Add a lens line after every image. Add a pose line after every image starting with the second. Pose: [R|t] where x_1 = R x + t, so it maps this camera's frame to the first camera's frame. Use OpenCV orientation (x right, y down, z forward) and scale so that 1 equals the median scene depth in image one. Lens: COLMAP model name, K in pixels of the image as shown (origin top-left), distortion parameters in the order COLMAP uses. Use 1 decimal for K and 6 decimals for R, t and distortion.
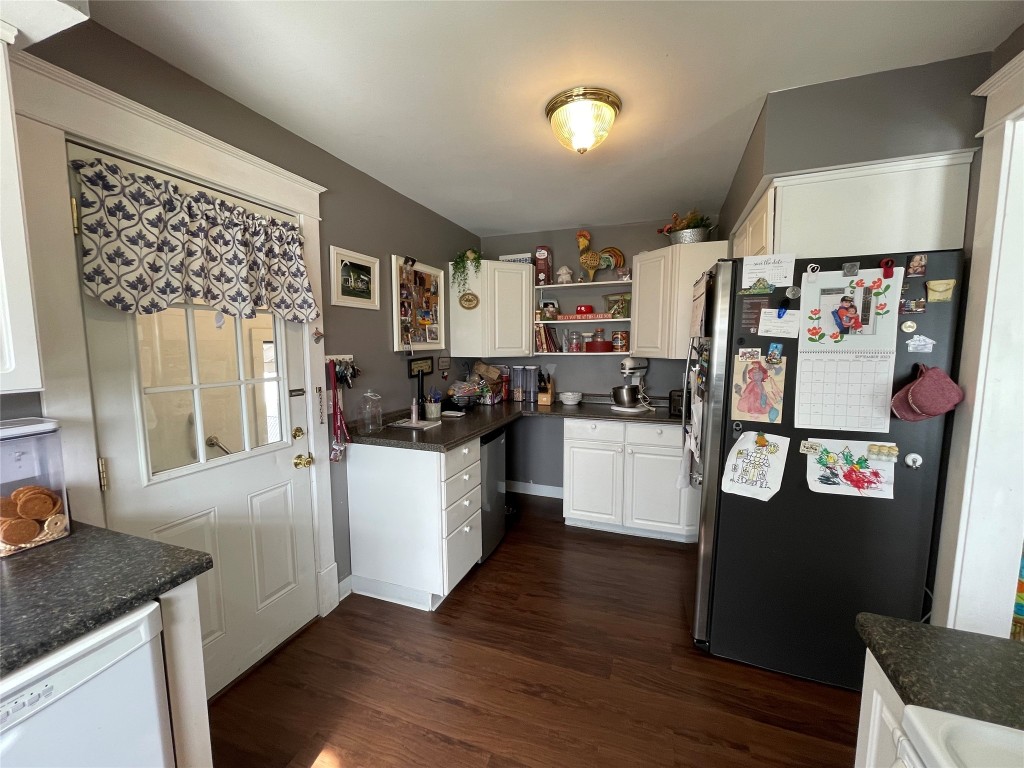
lens RADIAL K [[414.1, 0, 511.6], [0, 414.1, 384.7], [0, 0, 1]] dist [-0.000480, 0.000366]
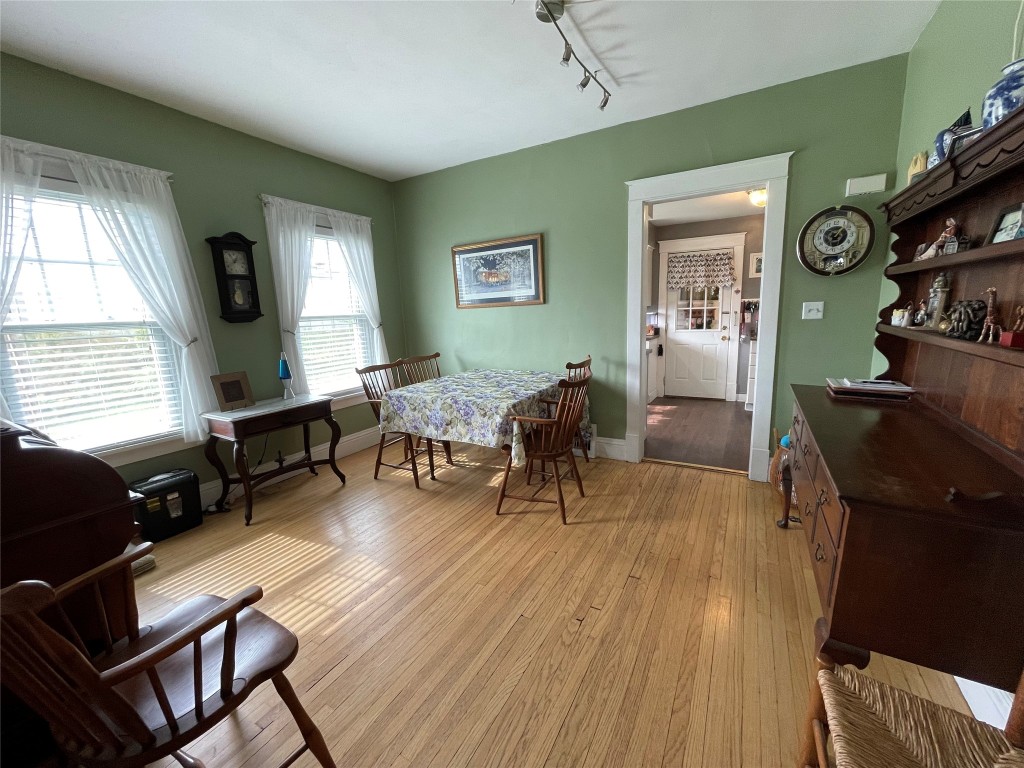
lens RADIAL K [[414.1, 0, 512.8], [0, 414.1, 384.0], [0, 0, 1]] dist [-0.000480, 0.000366]
pose [[-0.157777, 0.188540, -0.969309, 2.310923], [-0.059171, 0.978034, 0.199869, 0.013661], [0.985700, 0.088890, -0.143155, 0.031030]]
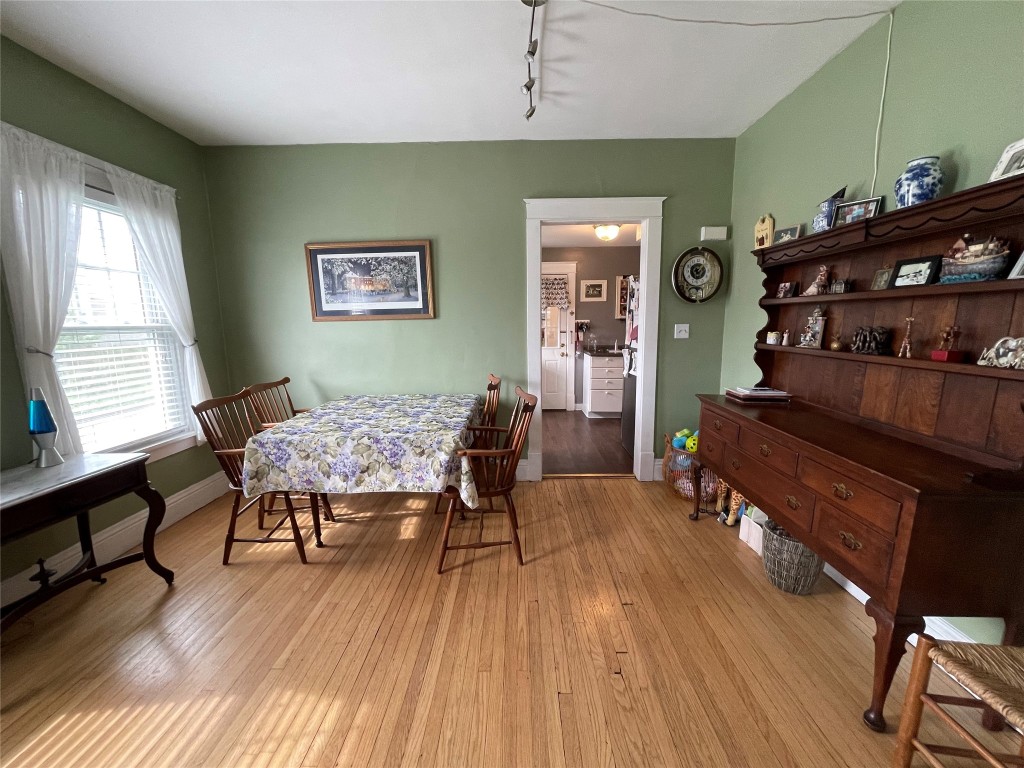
lens RADIAL K [[414.1, 0, 512.9], [0, 414.1, 384.2], [0, 0, 1]] dist [-0.000480, 0.000366]
pose [[0.336896, 0.146062, -0.930144, 2.119025], [-0.084964, 0.988580, 0.124464, 0.048465], [0.937700, 0.037097, 0.345459, -0.372810]]
